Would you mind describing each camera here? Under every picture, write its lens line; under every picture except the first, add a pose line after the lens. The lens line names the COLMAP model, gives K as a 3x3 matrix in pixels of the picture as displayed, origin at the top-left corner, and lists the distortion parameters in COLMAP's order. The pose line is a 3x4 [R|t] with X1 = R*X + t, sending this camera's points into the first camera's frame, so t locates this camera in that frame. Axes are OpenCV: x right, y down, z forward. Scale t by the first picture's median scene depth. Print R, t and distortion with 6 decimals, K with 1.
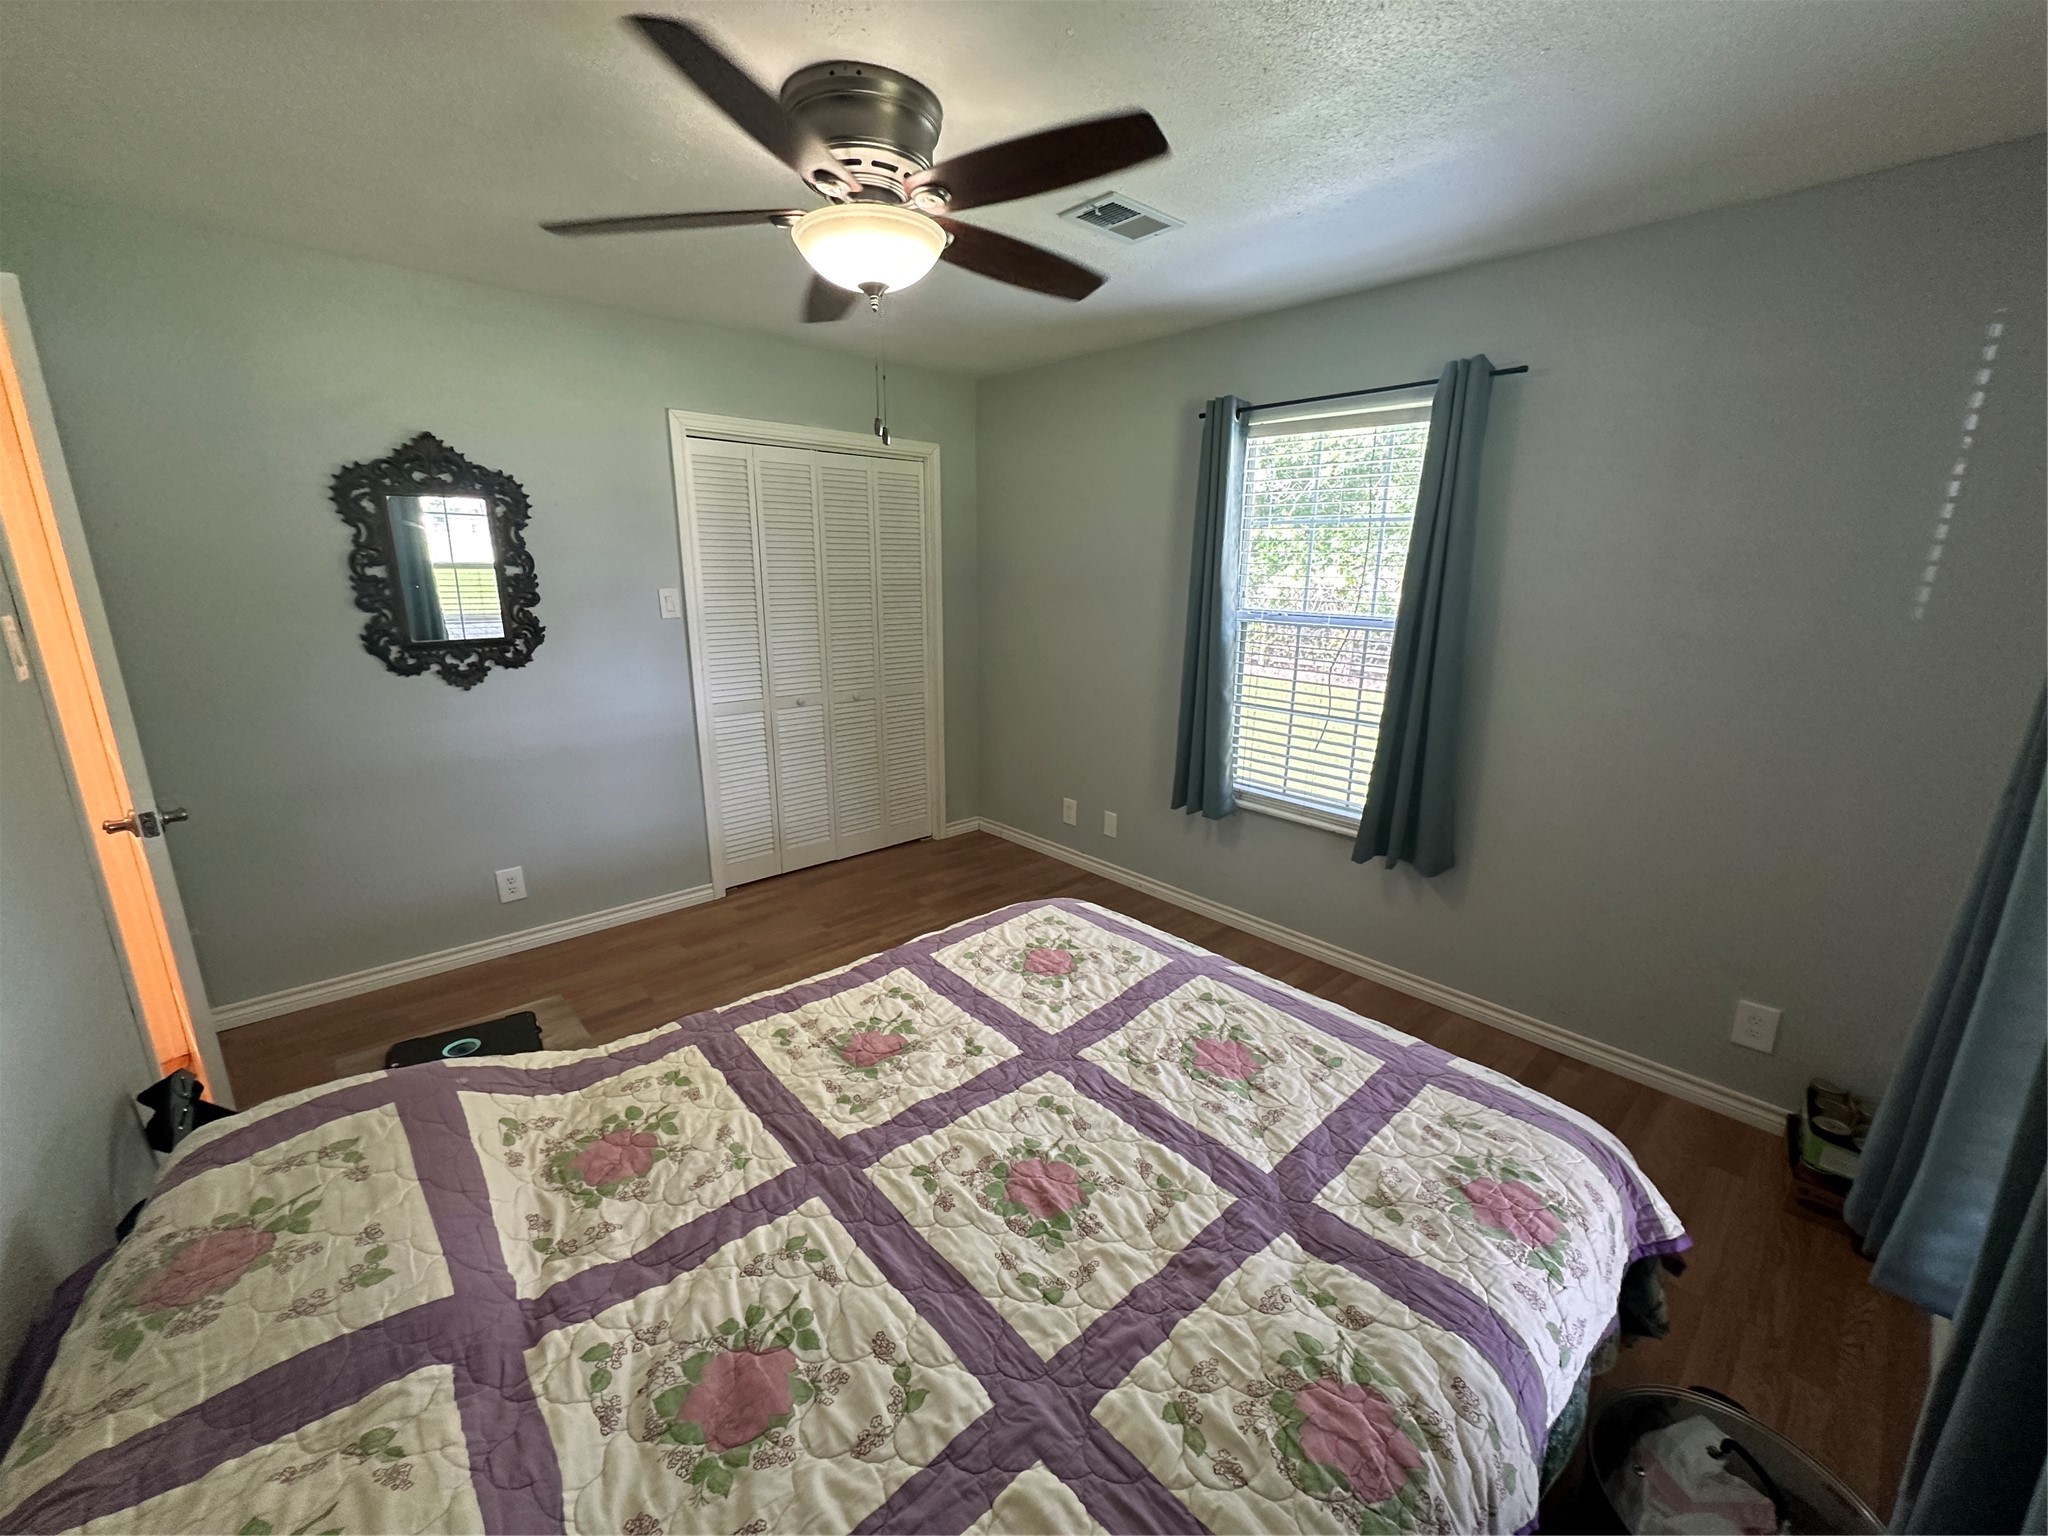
lens RADIAL K [[817.5, 0, 1014.7], [0, 817.5, 765.7], [0, 0, 1]] dist [-0.002880, -0.000111]
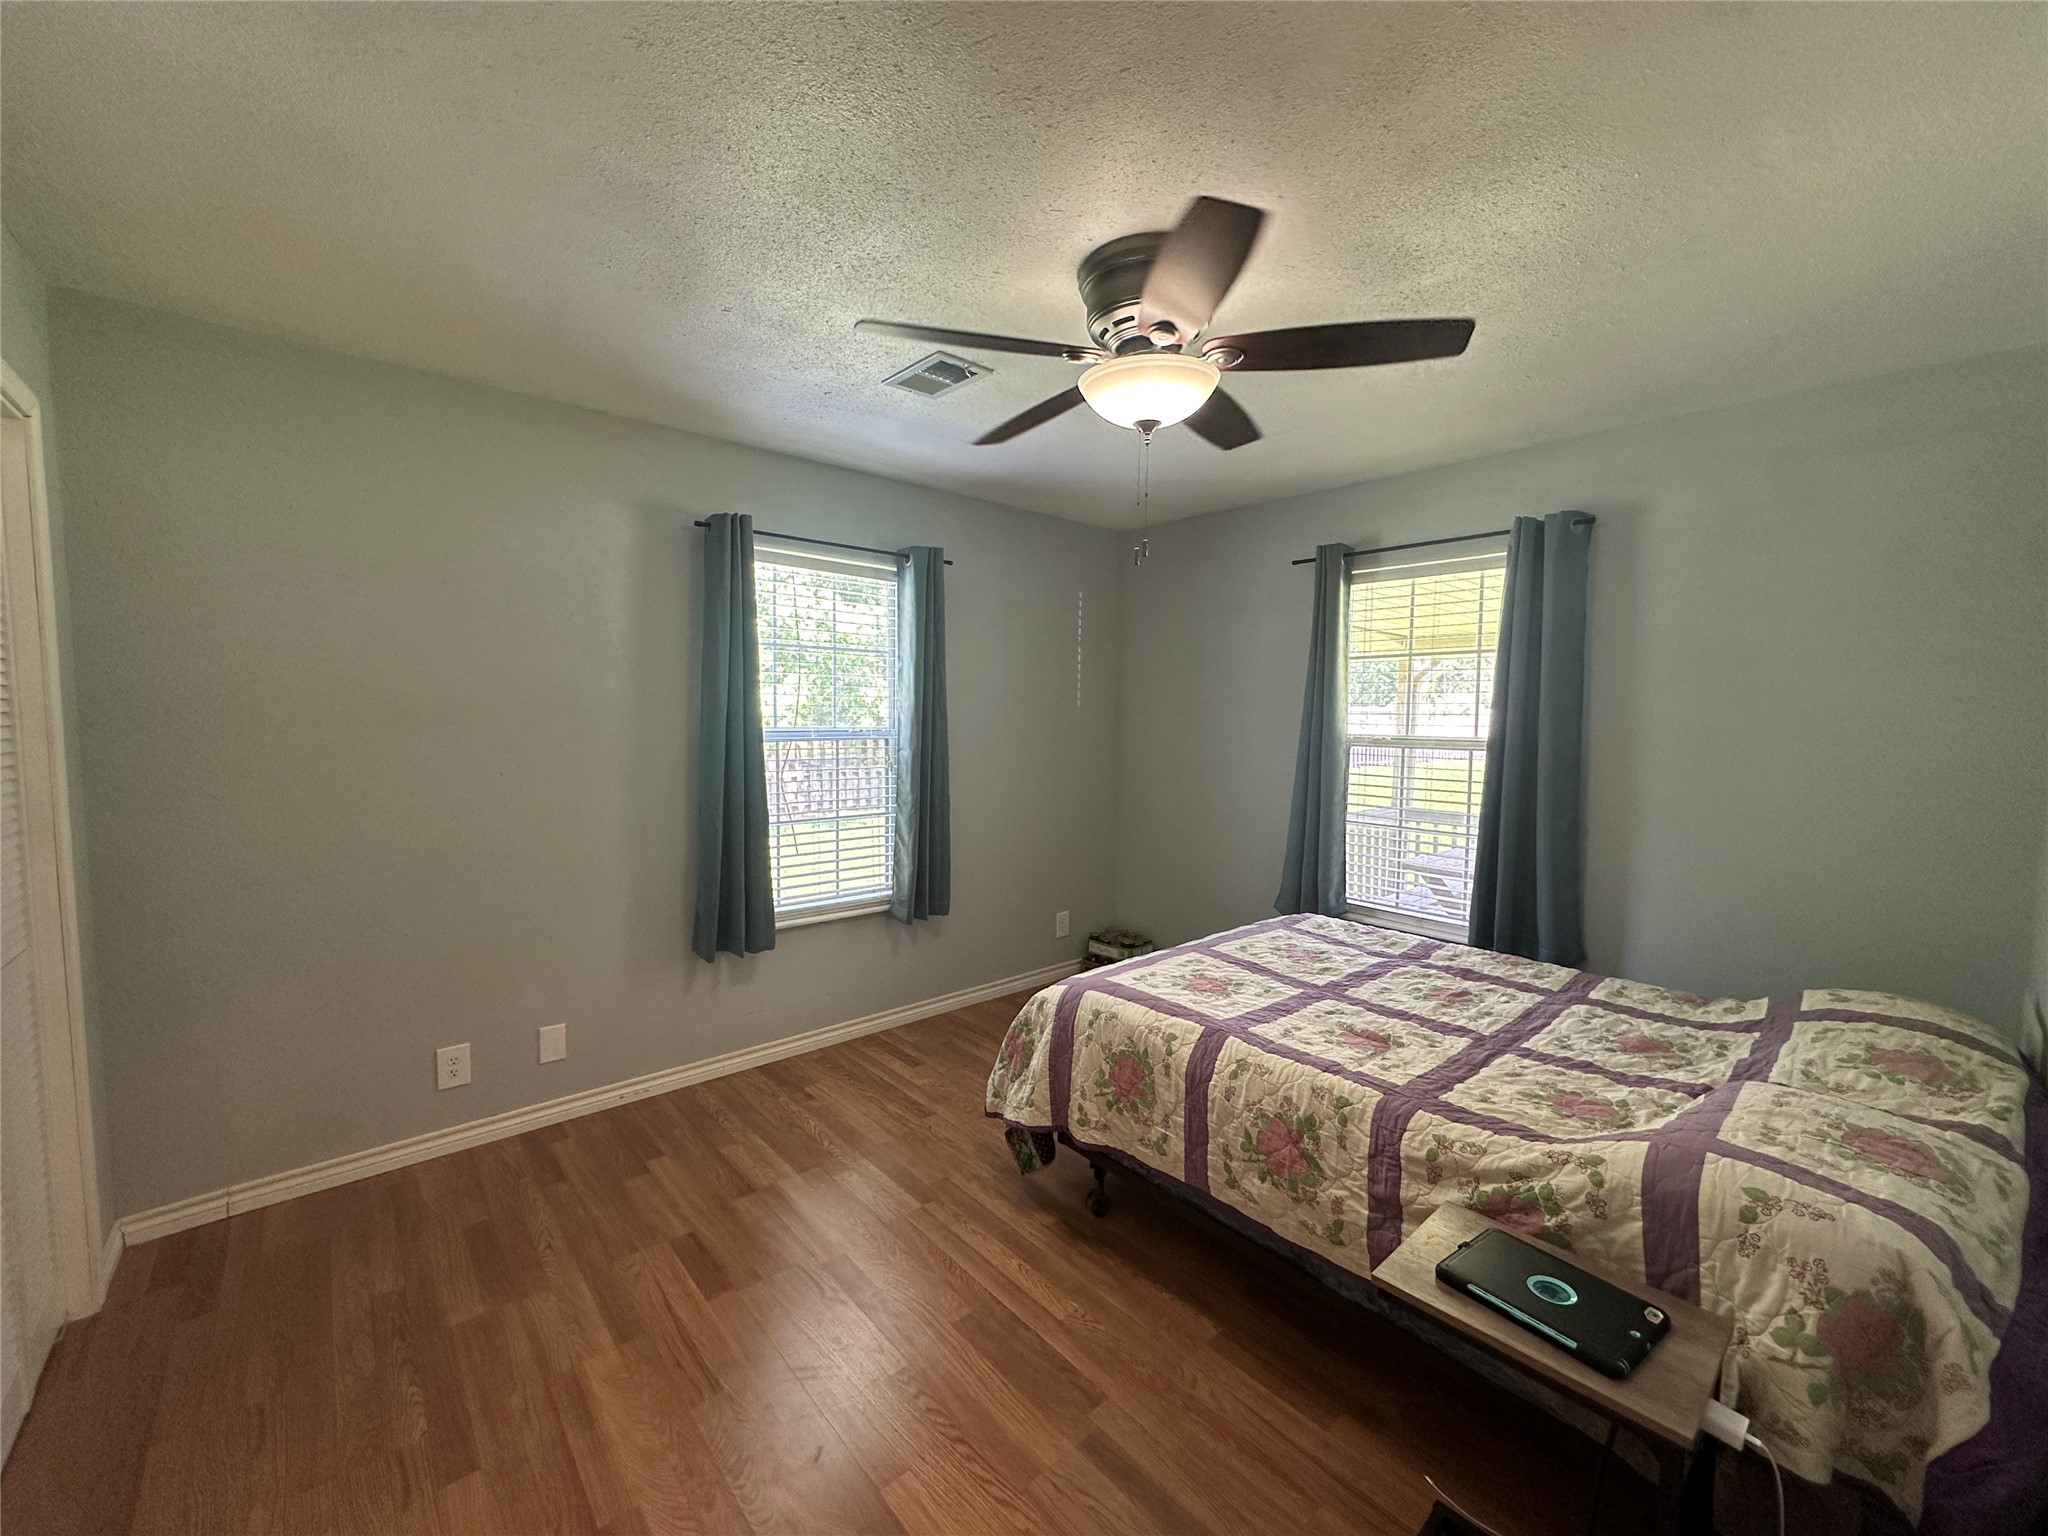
lens RADIAL K [[817.5, 0, 1016.1], [0, 817.5, 770.5], [0, 0, 1]] dist [-0.002880, -0.000111]
pose [[0.008833, -0.079033, 0.996833, -1.118416], [0.232338, 0.969753, 0.074827, -0.232850], [-0.972595, 0.230941, 0.026928, 1.089931]]
